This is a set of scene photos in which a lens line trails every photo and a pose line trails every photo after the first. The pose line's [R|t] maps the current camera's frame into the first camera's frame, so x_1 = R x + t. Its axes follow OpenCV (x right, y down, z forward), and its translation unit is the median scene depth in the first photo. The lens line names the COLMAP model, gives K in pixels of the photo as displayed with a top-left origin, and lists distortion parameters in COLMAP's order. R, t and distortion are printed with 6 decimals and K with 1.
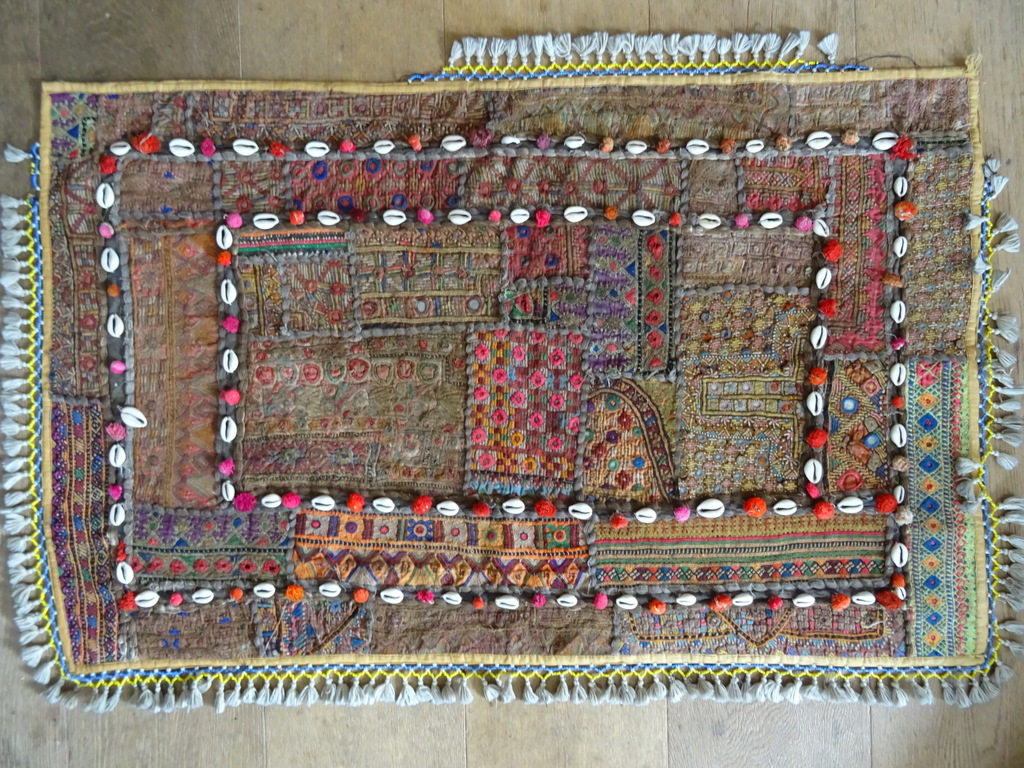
lens RADIAL K [[724.3, 0, 529.8], [0, 724.3, 377.3], [0, 0, 1]] dist [0.001408, -0.010007]
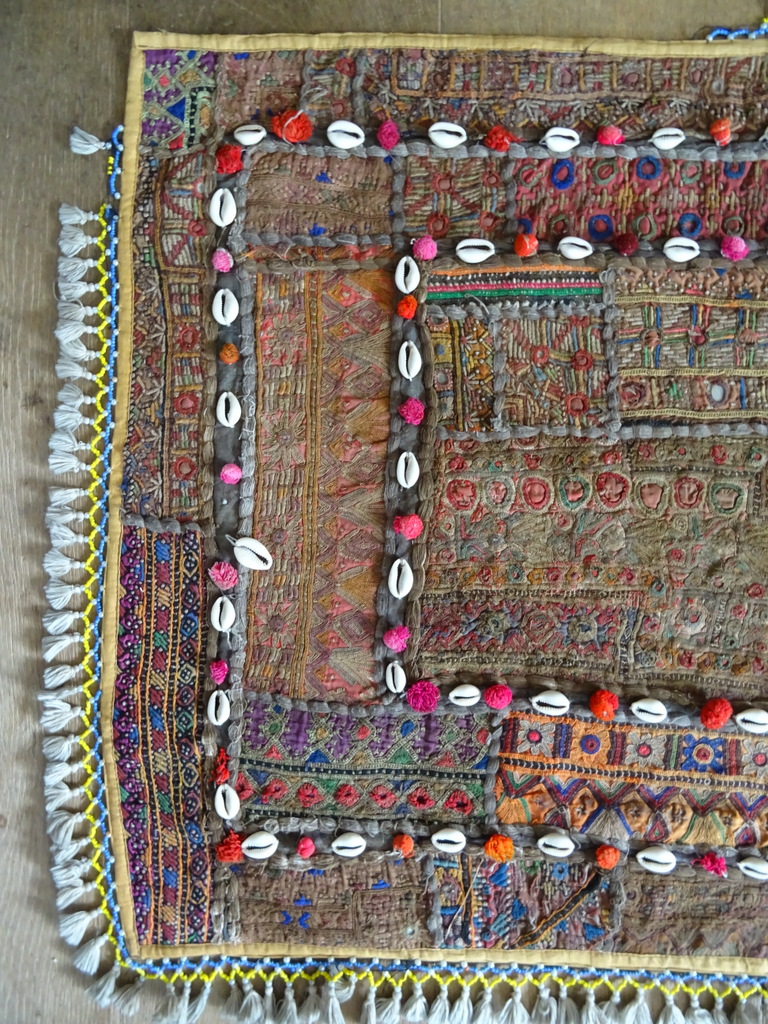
lens RADIAL K [[724.3, 0, 399.1], [0, 724.3, 504.5], [0, 0, 1]] dist [0.001408, -0.010007]
pose [[0.998852, 0.033185, -0.034545, -0.398607], [-0.034205, 0.998983, -0.029369, 0.025824], [0.033535, 0.030517, 0.998972, 0.370534]]
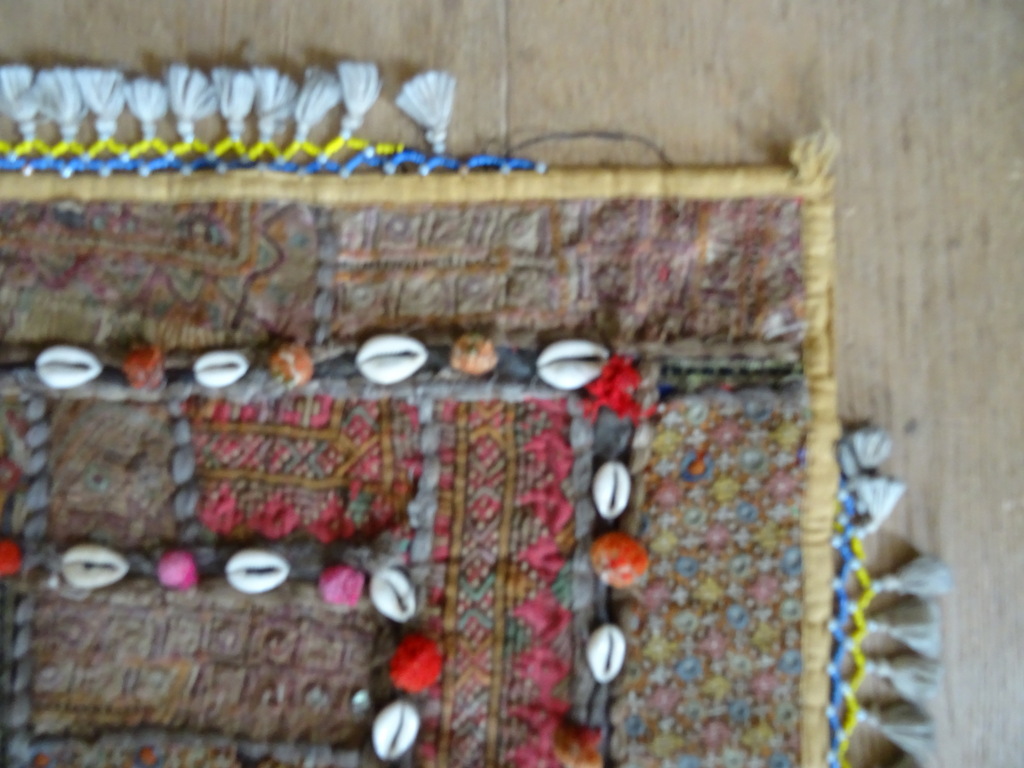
lens RADIAL K [[724.3, 0, 510.0], [0, 724.3, 380.7], [0, 0, 1]] dist [0.001408, -0.010007]
pose [[0.999446, 0.027899, -0.018169, 0.462121], [-0.028120, 0.999532, -0.012042, -0.310053], [0.017825, 0.012547, 0.999762, 0.624658]]
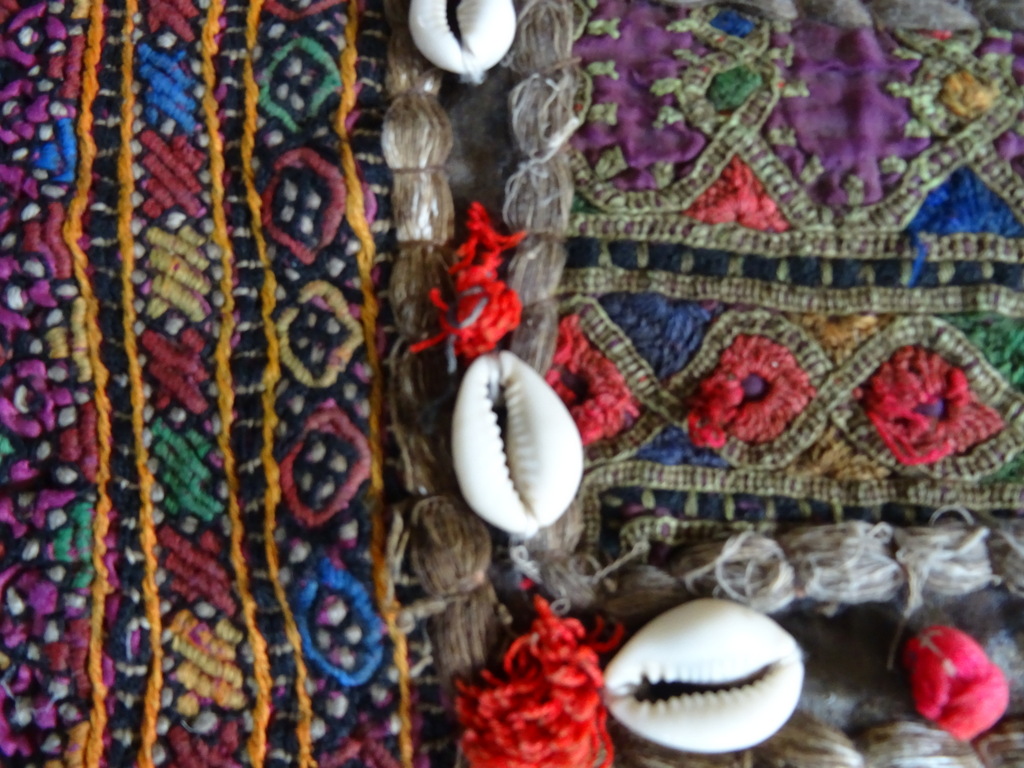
lens RADIAL K [[724.3, 0, 513.4], [0, 724.3, 388.9], [0, 0, 1]] dist [0.001408, -0.010007]
pose [[0.999799, 0.007242, -0.018689, -0.559384], [-0.010581, 0.982625, -0.185301, 0.284282], [0.017023, 0.185461, 0.982504, 0.883428]]
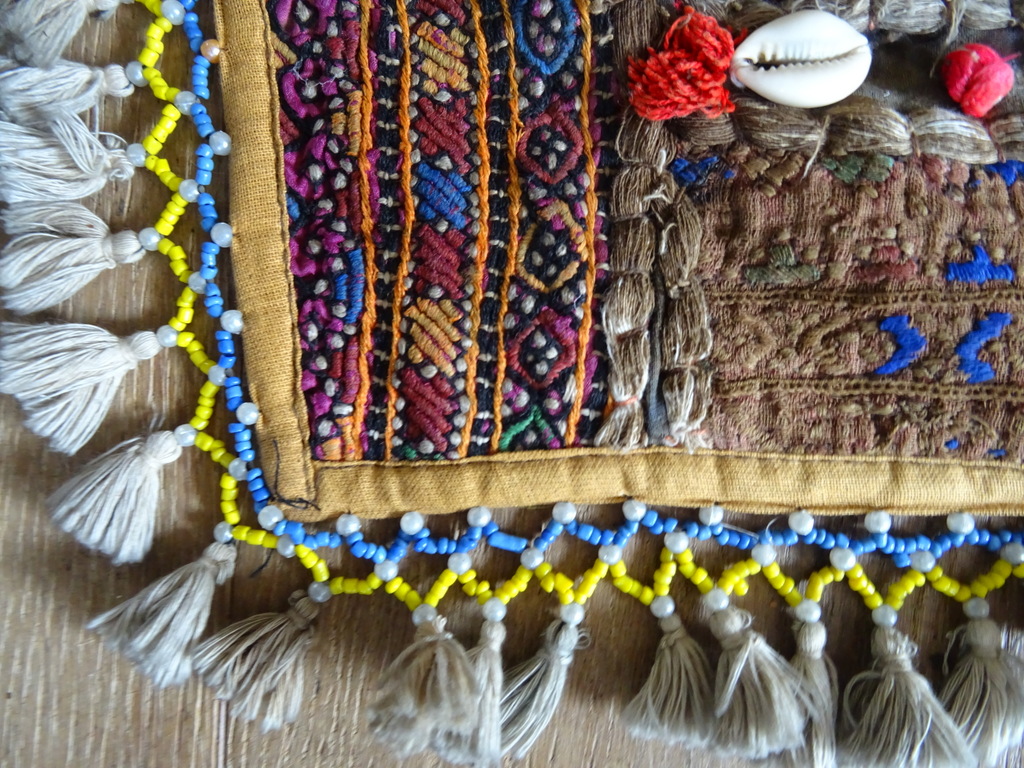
lens RADIAL K [[724.3, 0, 516.1], [0, 724.3, 383.5], [0, 0, 1]] dist [0.001408, -0.010007]
pose [[0.997943, 0.061827, -0.016941, -0.588015], [-0.062482, 0.997191, -0.041309, 0.389468], [0.014339, 0.042282, 0.999003, 0.843873]]
